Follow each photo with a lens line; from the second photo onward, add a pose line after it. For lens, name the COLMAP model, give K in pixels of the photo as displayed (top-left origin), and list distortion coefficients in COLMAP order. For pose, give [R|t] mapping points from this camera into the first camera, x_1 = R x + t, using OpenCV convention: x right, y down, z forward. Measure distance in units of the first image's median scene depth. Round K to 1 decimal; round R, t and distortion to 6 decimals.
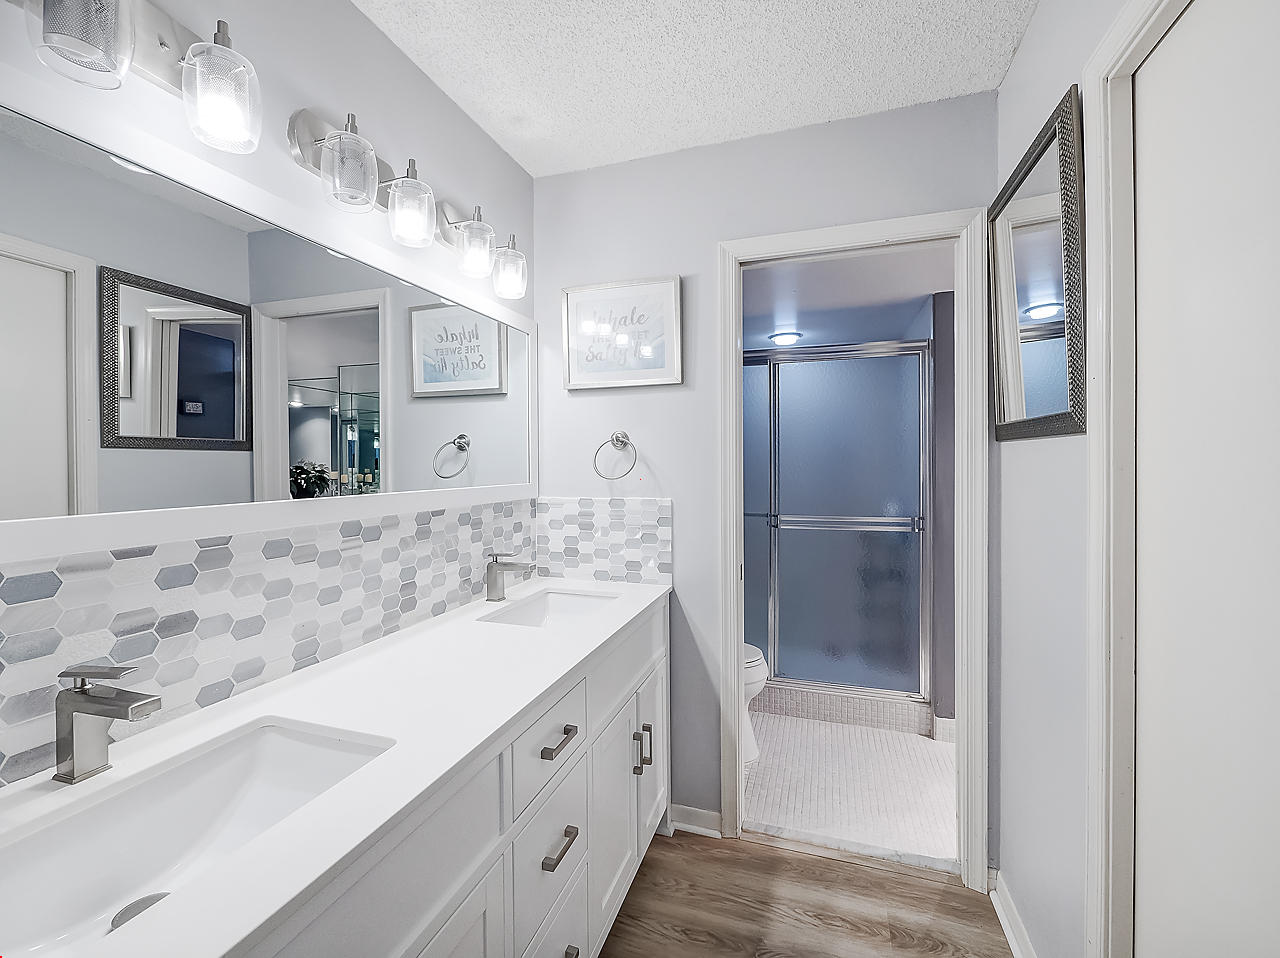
lens RADIAL K [[547.0, 0, 636.3], [0, 547.0, 473.5], [0, 0, 1]] dist [0.002123, 0.000209]
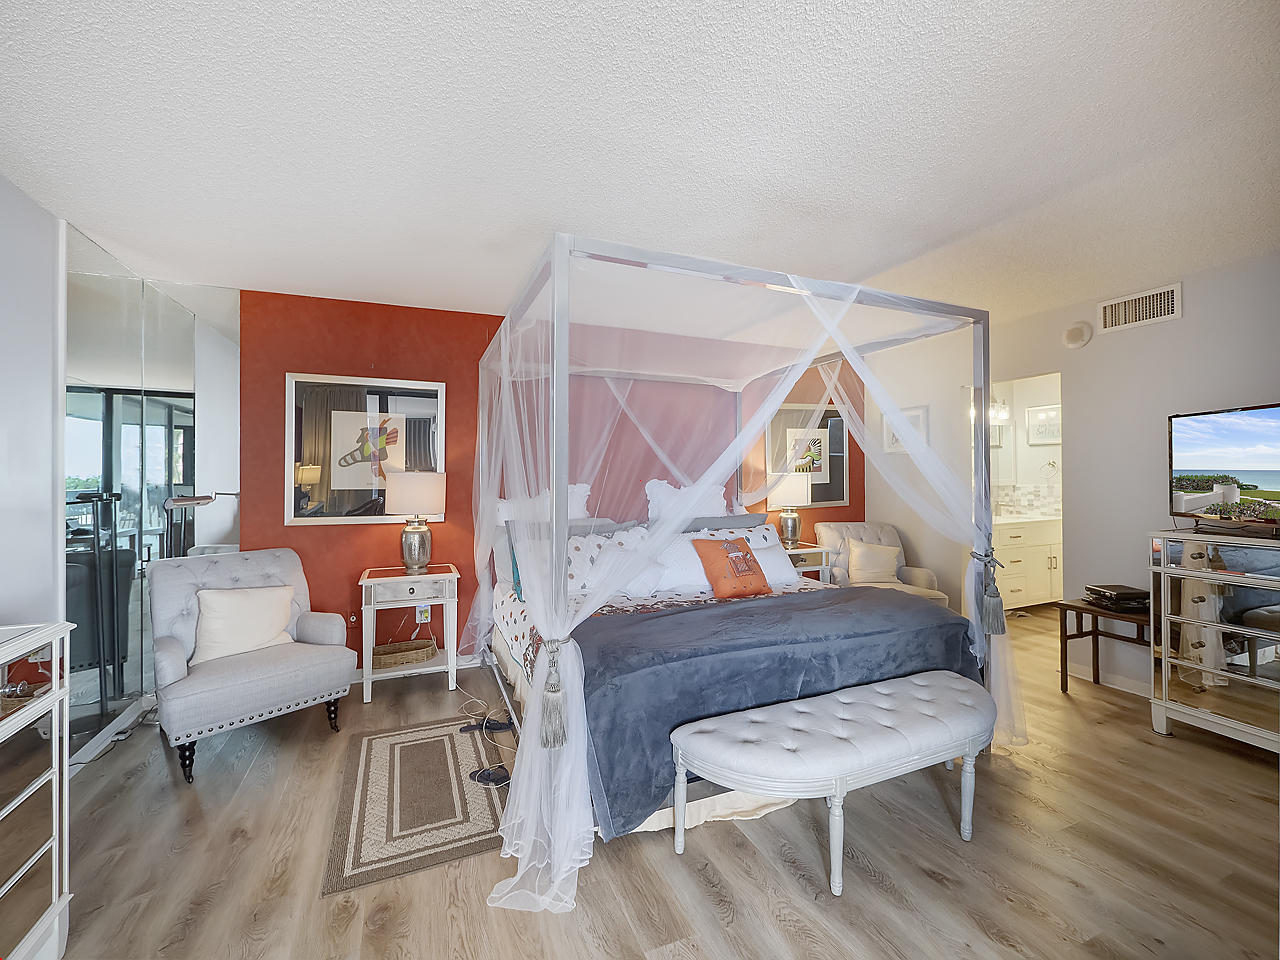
lens RADIAL K [[547.0, 0, 636.3], [0, 547.0, 474.5], [0, 0, 1]] dist [0.002123, 0.000209]
pose [[0.665412, -0.001658, -0.746475, 0.609796], [-0.006021, 0.999953, -0.007588, 0.025373], [0.746452, 0.009543, 0.665370, -2.271811]]
